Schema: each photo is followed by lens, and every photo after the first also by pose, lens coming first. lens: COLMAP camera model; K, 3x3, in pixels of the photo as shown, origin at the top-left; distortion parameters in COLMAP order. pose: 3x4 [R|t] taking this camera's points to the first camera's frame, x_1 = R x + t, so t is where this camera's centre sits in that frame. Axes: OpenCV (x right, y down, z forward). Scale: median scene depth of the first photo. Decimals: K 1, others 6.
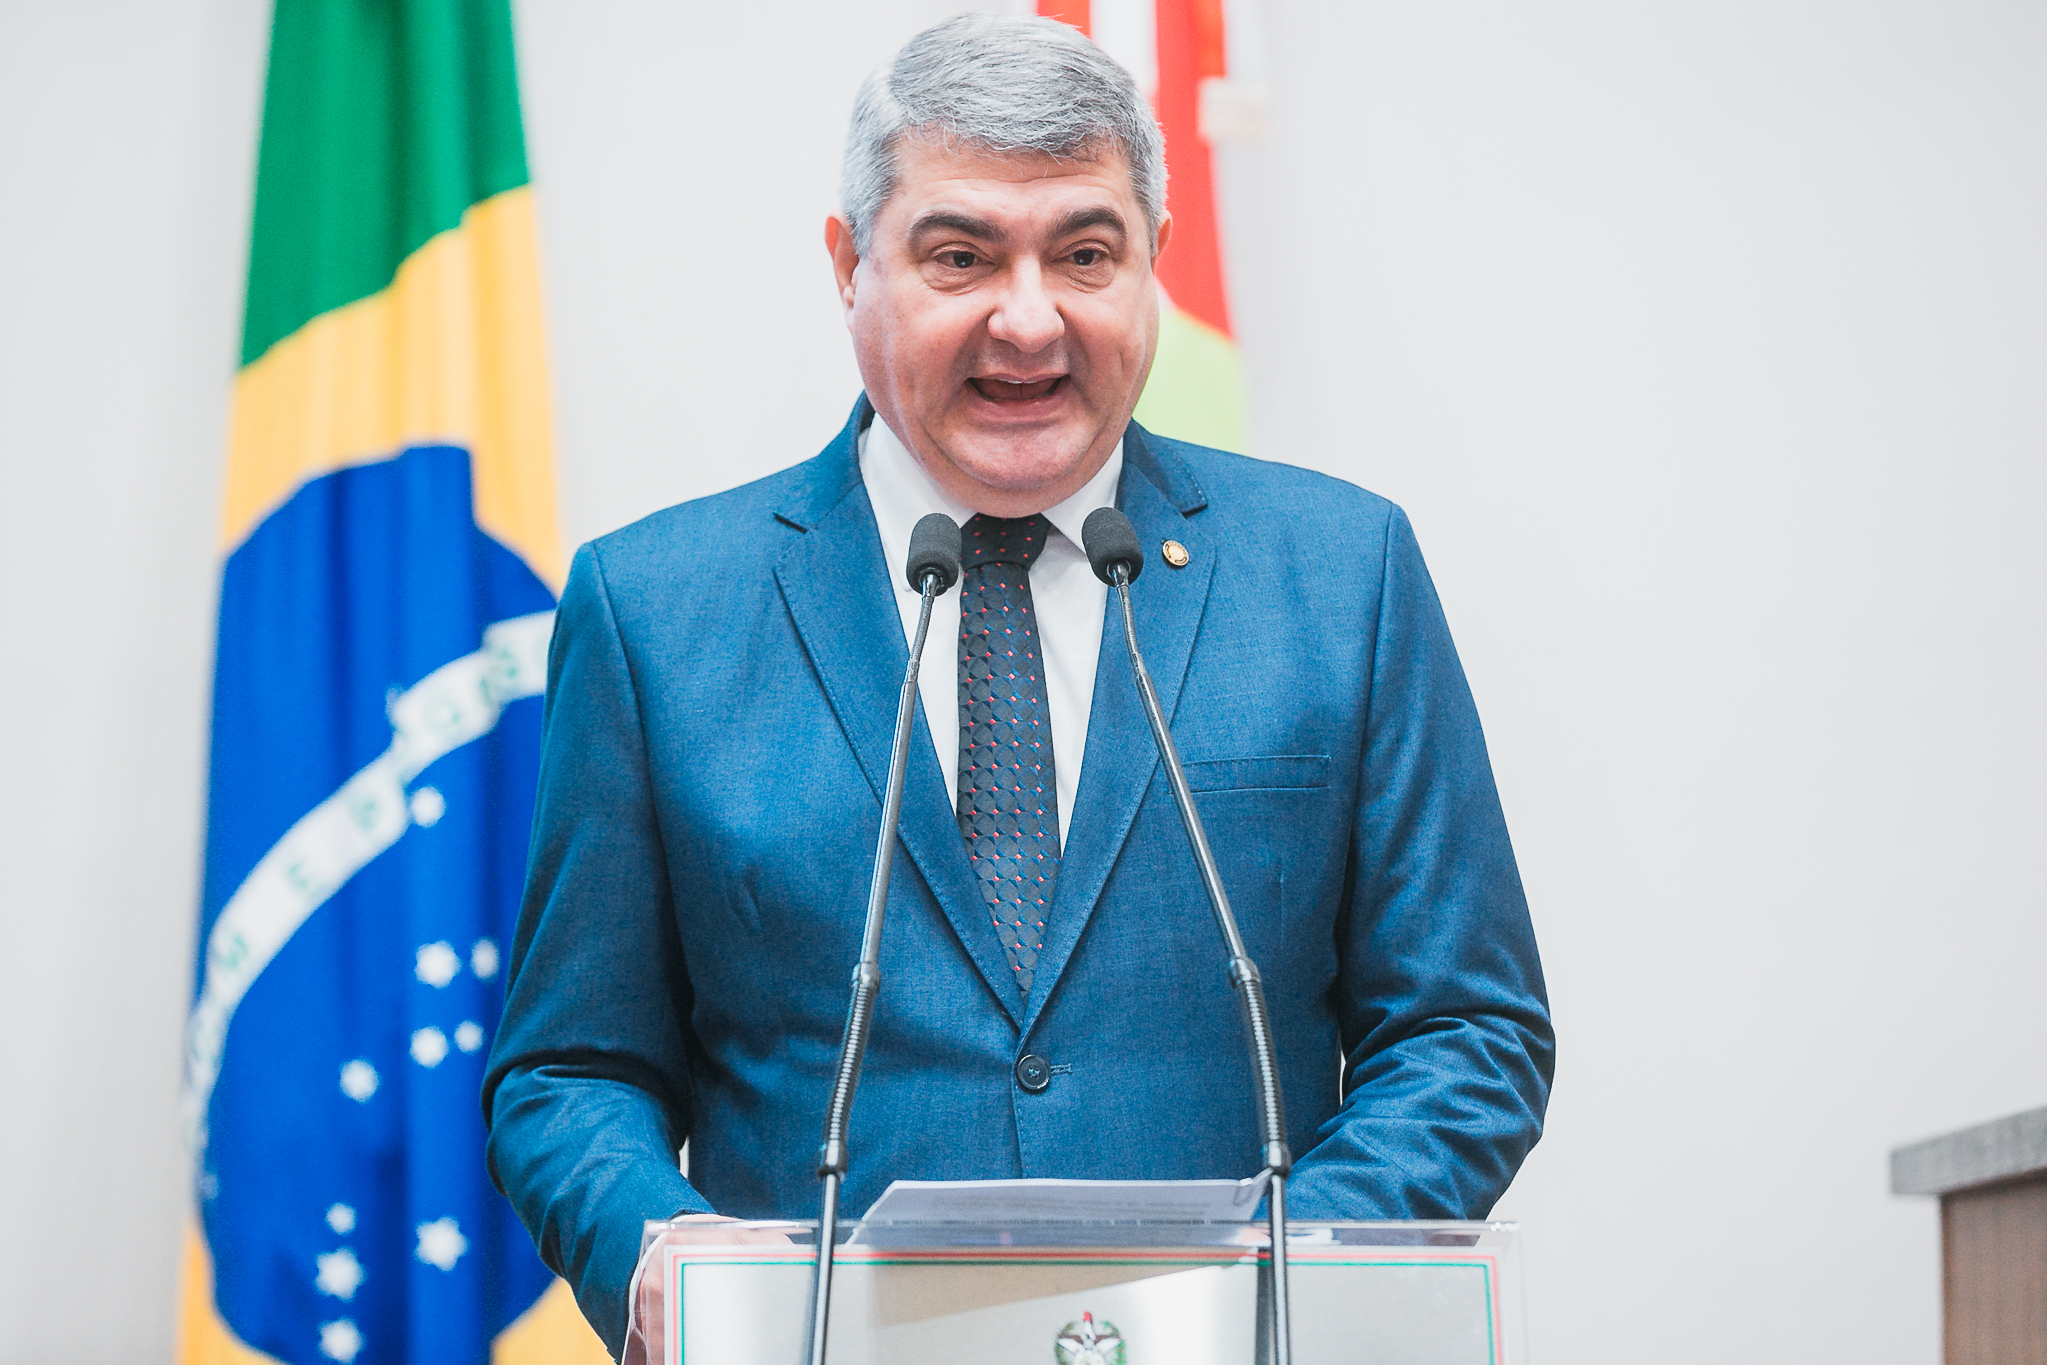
lens RADIAL K [[8967.5, 0, 1023.5], [0, 8967.5, 682.5], [0, 0, 1]] dist [0.158089, -2.653972]
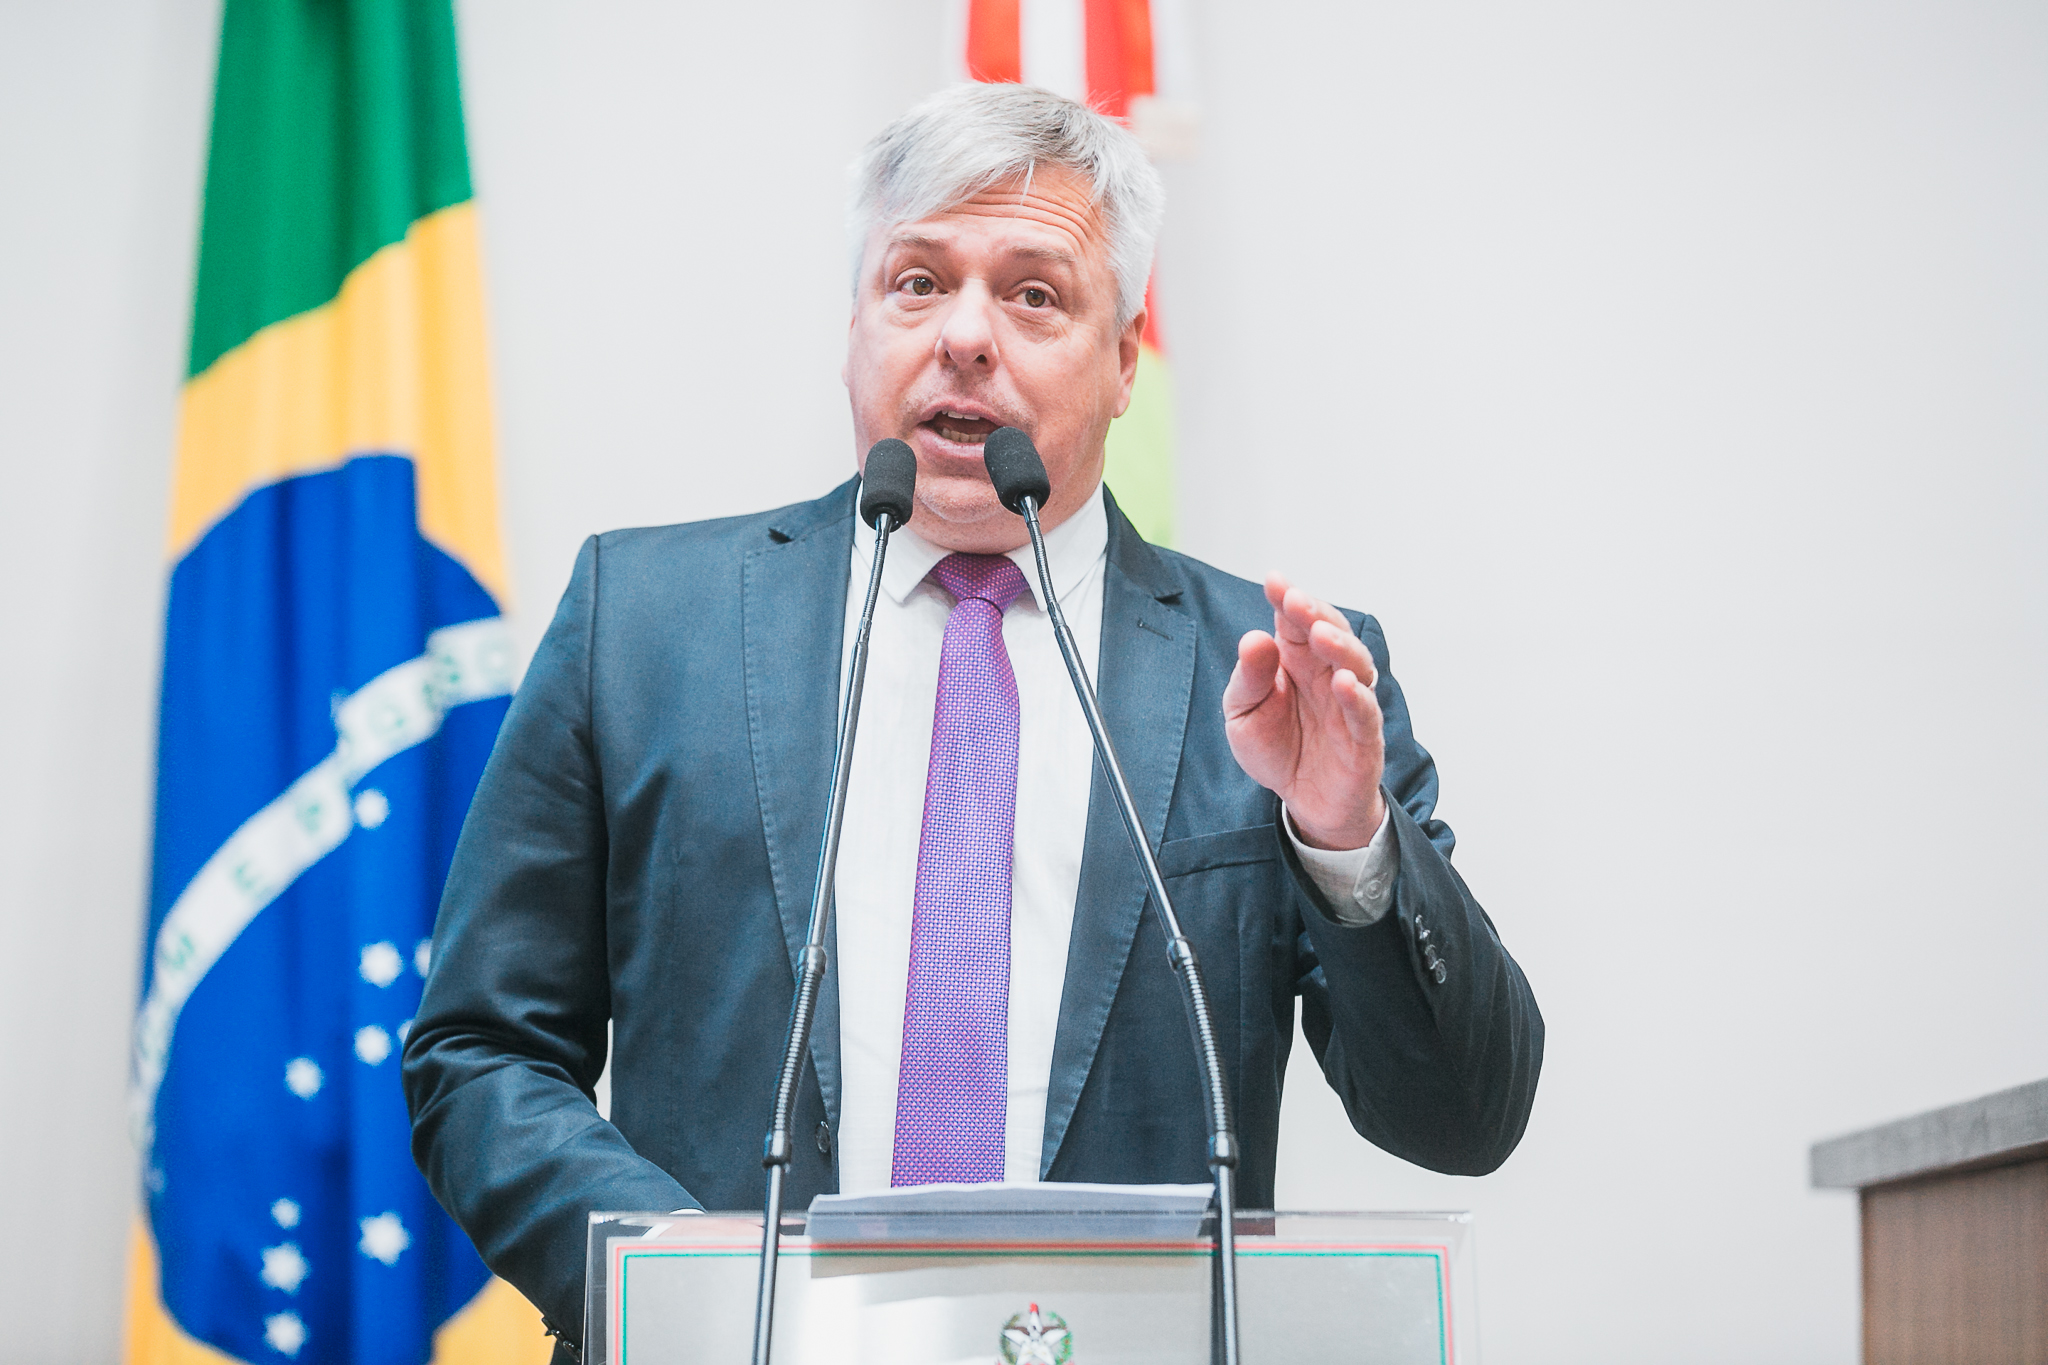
lens RADIAL K [[8298.9, 0, 1025.2], [0, 8298.9, 582.8], [0, 0, 1]] dist [0.053765, -2.566196]
pose [[0.999926, 0.000496, 0.012127, -0.004791], [-0.000285, 0.999849, -0.017364, 0.005939], [-0.012134, 0.017359, 0.999776, 0.074418]]
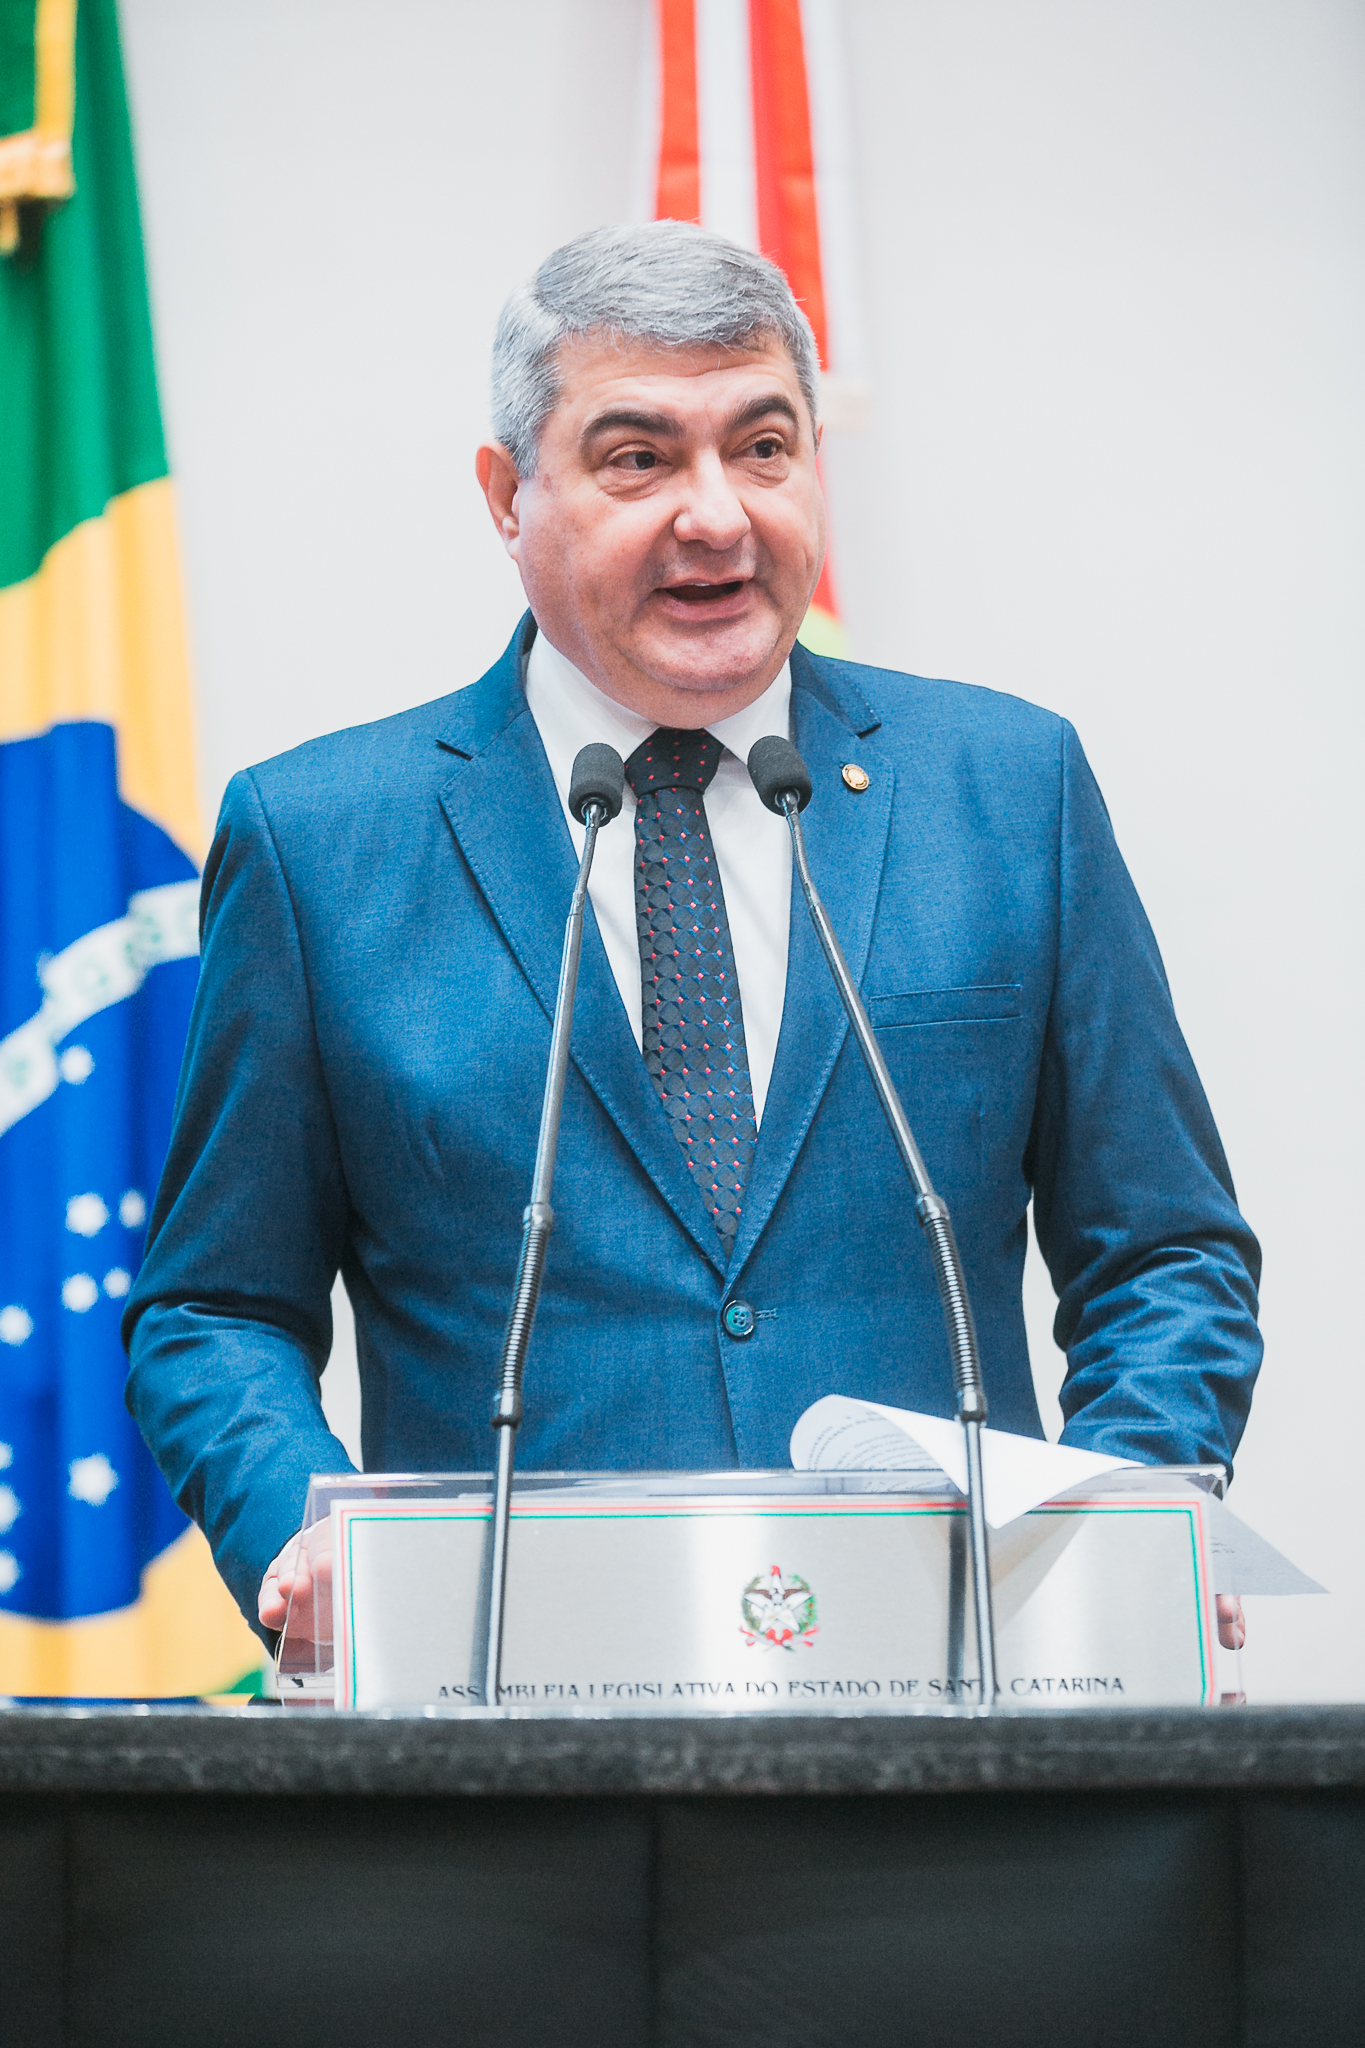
lens RADIAL K [[6850.5, 0, 682.5], [0, 6850.5, 1024.0], [0, 0, 1]] dist [-0.180357, 1.067912]
pose [[0.999696, -0.008460, 0.023140, -0.018260], [0.008401, 0.999961, 0.002649, 0.009892], [-0.023162, -0.002454, 0.999729, 0.257948]]
